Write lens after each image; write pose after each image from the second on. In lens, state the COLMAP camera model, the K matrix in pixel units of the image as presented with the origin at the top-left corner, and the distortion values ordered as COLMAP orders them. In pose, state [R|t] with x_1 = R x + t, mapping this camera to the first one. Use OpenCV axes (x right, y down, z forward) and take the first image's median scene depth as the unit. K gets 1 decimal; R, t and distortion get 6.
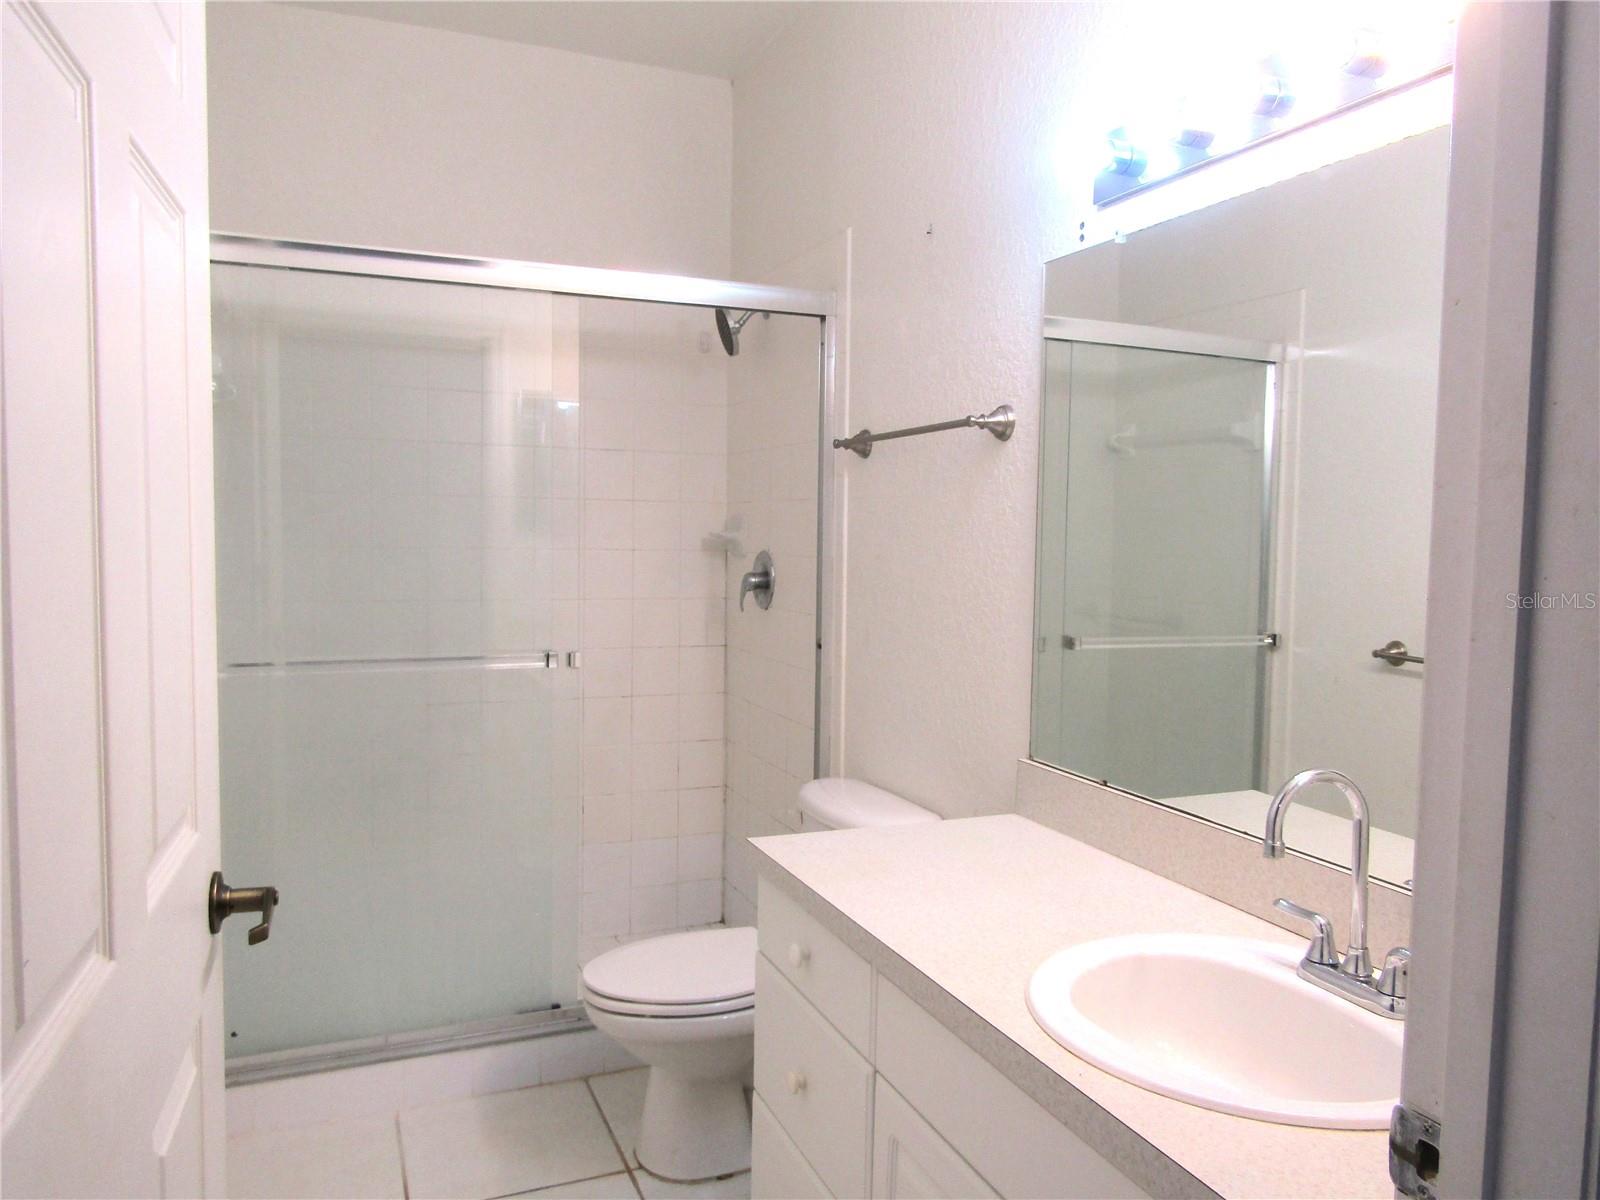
lens RADIAL K [[1140.8, 0, 800.0], [0, 1140.8, 600.0], [0, 0, 1]] dist [-0.016095, 0.008312]
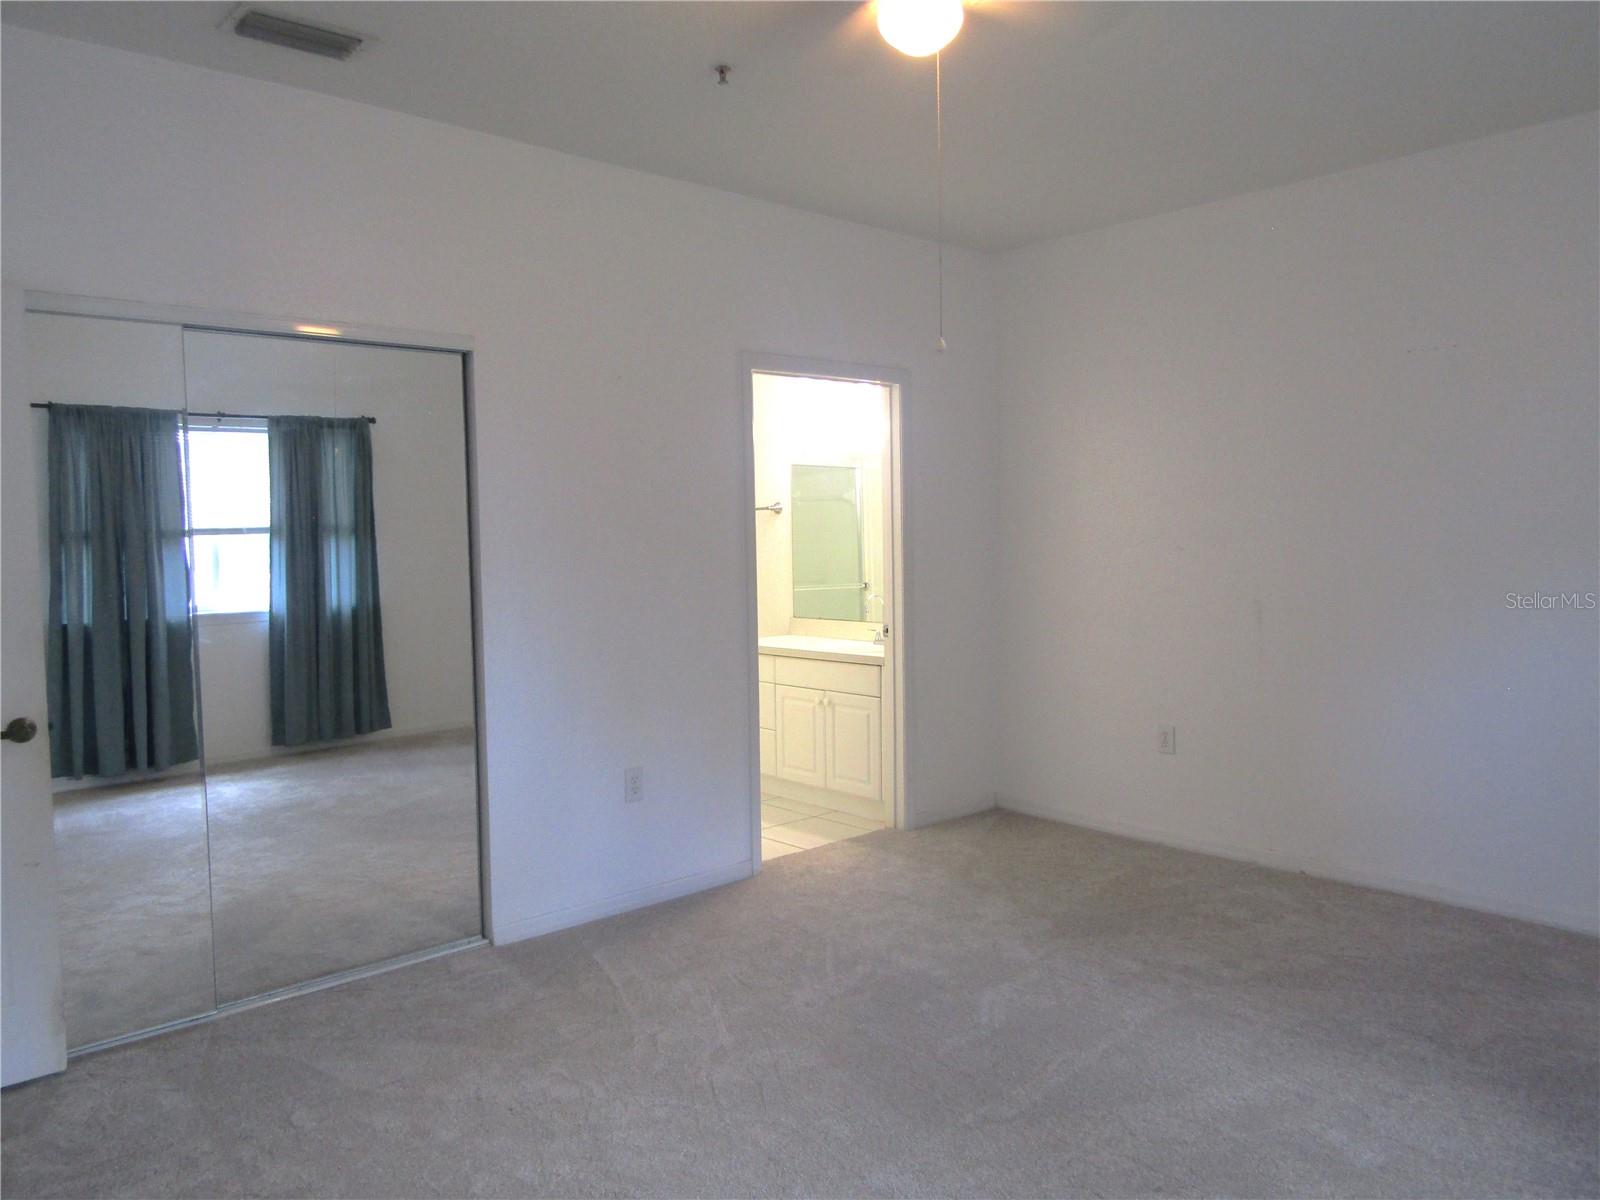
lens RADIAL K [[1140.8, 0, 800.0], [0, 1140.8, 600.0], [0, 0, 1]] dist [-0.016095, 0.008312]
pose [[0.943372, -0.059870, 0.326291, -0.500382], [0.062021, 0.998068, 0.003819, 0.053546], [-0.325889, 0.016634, 0.945262, -1.227369]]
